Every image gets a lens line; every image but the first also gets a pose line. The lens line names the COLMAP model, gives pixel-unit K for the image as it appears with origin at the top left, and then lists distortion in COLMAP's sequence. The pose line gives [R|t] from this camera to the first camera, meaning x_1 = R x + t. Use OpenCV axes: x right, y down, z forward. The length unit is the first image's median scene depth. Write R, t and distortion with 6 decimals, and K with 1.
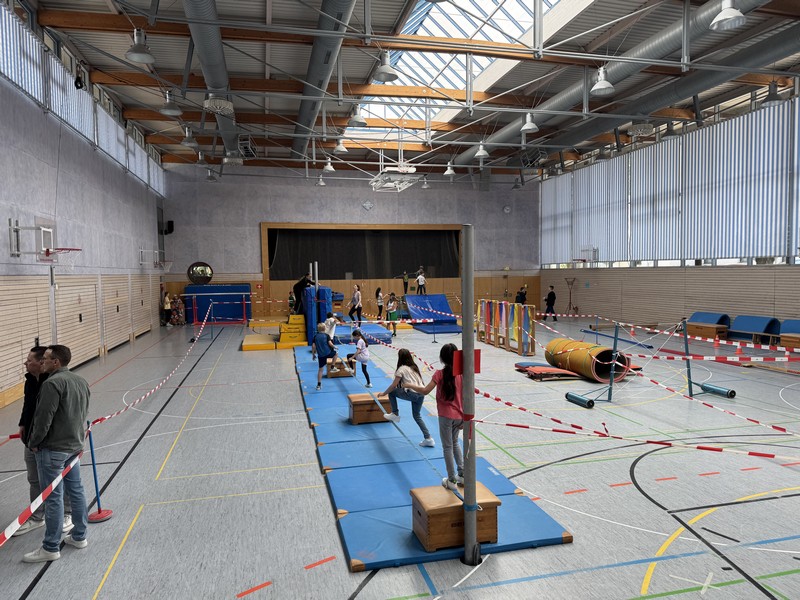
lens RADIAL K [[557.1, 0, 400.0], [0, 557.1, 300.0], [0, 0, 1]] dist [0.061799, -0.113455]
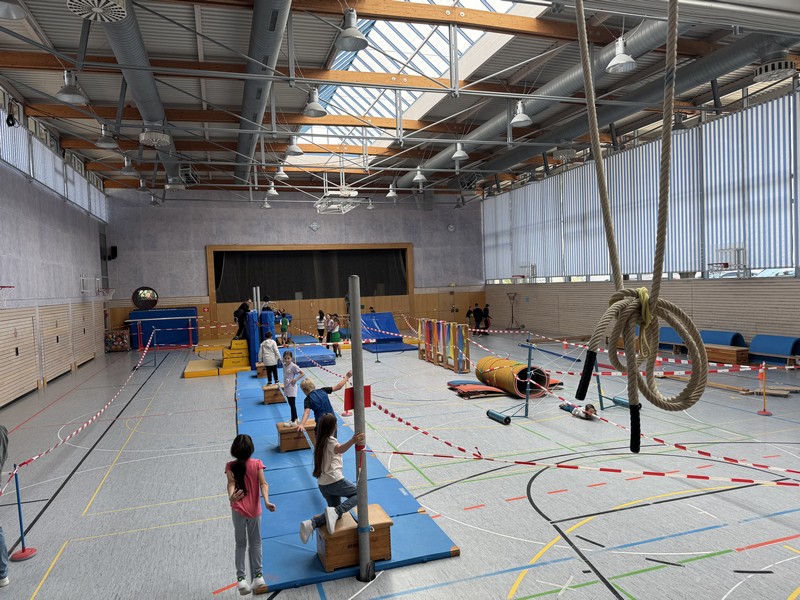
lens RADIAL K [[557.7, 0, 400.0], [0, 557.7, 300.0], [0, 0, 1]] dist [0.030693, -0.065619]
pose [[0.997032, -0.027388, 0.071953, 0.032759], [0.029004, 0.999348, -0.021513, -0.014858], [-0.071317, 0.023536, 0.997176, -0.030722]]
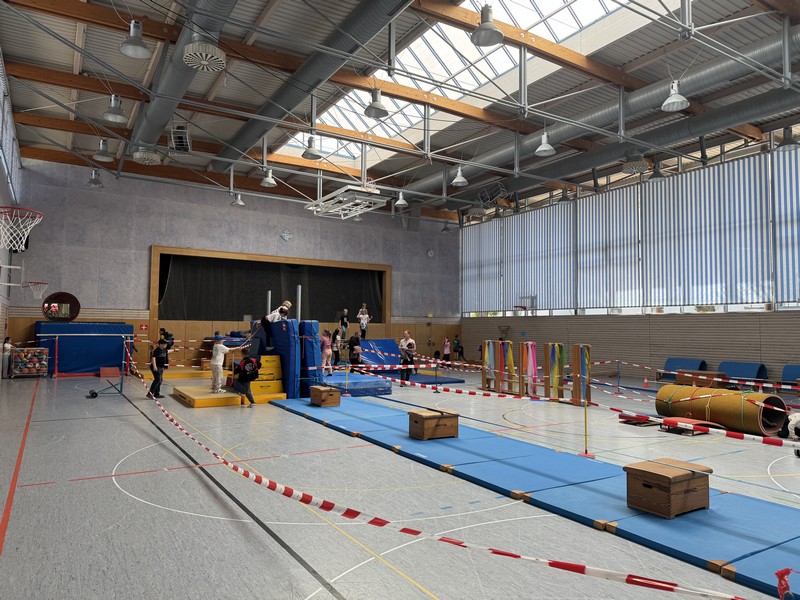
lens RADIAL K [[557.7, 0, 400.0], [0, 557.7, 300.0], [0, 0, 1]] dist [0.030693, -0.065619]
pose [[0.948974, 0.041179, 0.312654, -0.244699], [-0.007973, 0.994254, -0.106752, 0.028480], [-0.315253, 0.098812, 0.943849, 0.235030]]
